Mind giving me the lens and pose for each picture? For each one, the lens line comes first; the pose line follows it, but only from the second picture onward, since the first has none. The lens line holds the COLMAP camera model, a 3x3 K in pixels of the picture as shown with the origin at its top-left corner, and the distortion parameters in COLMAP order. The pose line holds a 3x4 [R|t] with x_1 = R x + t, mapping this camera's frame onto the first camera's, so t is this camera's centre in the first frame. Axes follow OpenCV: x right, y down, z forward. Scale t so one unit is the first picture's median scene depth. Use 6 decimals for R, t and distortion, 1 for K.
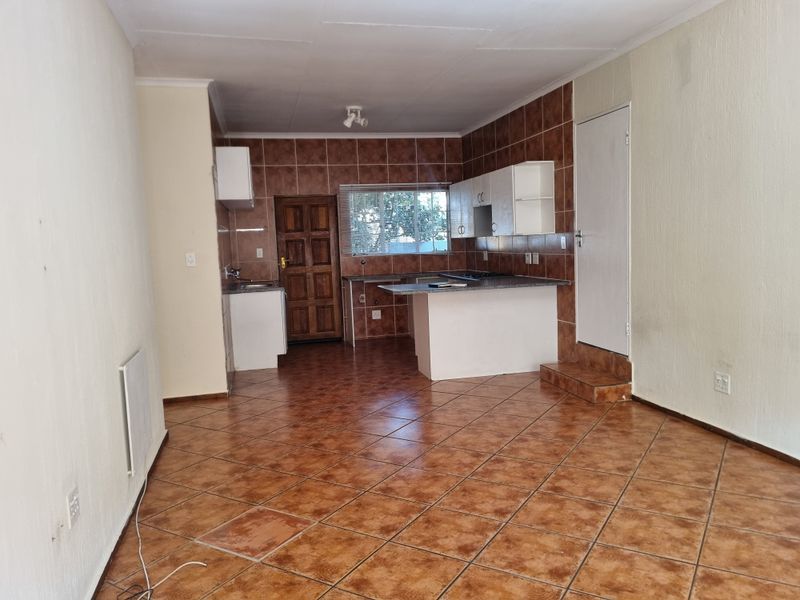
lens RADIAL K [[599.3, 0, 400.2], [0, 599.3, 302.5], [0, 0, 1]] dist [0.013233, -0.006915]
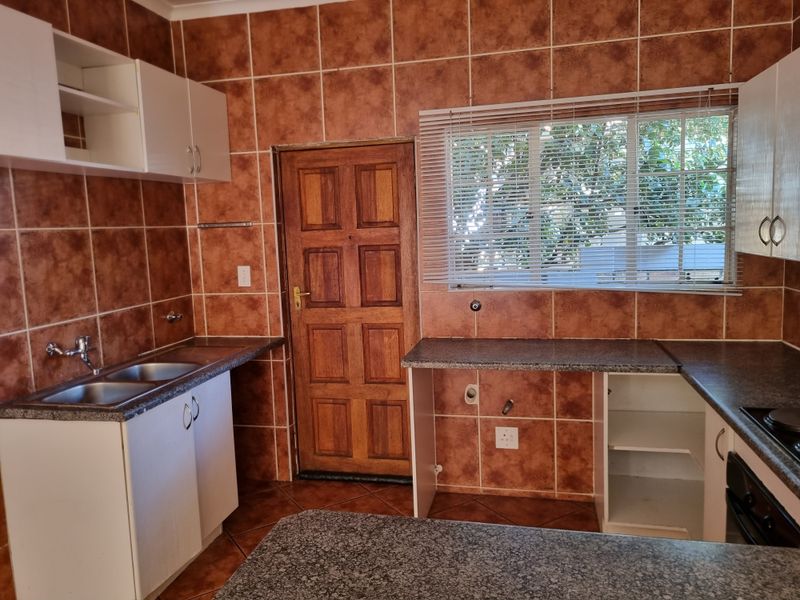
lens RADIAL K [[599.3, 0, 395.5], [0, 599.3, 295.3], [0, 0, 1]] dist [0.013233, -0.006915]
pose [[0.890932, 0.060355, -0.450109, 0.069584], [-0.045194, 0.997993, 0.044364, -0.090364], [0.451883, -0.019183, 0.891871, 0.626694]]
